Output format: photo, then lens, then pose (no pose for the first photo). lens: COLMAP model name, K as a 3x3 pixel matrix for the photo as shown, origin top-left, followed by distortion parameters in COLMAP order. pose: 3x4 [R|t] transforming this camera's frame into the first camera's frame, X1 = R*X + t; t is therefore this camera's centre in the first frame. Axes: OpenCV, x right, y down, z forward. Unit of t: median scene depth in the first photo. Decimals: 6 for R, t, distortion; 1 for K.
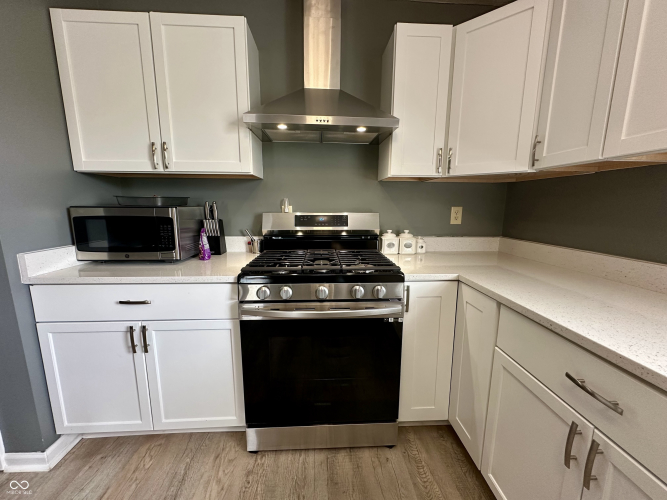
lens RADIAL K [[264.0, 0, 333.5], [0, 264.0, 248.9], [0, 0, 1]] dist [-0.006445, -0.000832]
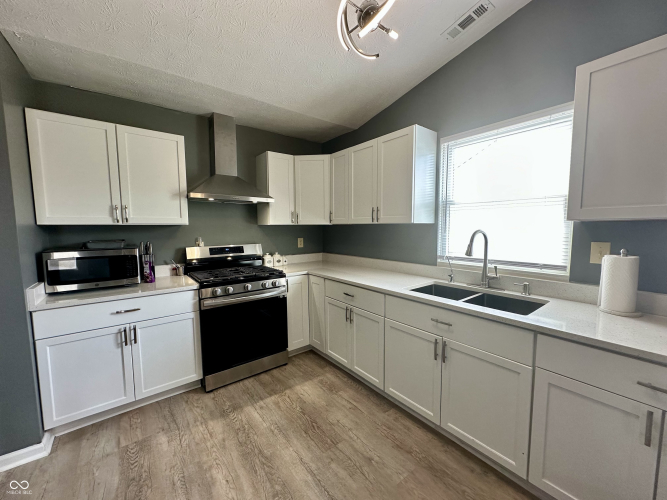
lens RADIAL K [[264.0, 0, 335.1], [0, 264.0, 248.7], [0, 0, 1]] dist [-0.006445, -0.000832]
pose [[0.816411, -0.059565, 0.574391, -0.548237], [0.105177, 0.993367, -0.046479, 0.034604], [-0.567812, 0.098358, 0.817260, -0.877880]]
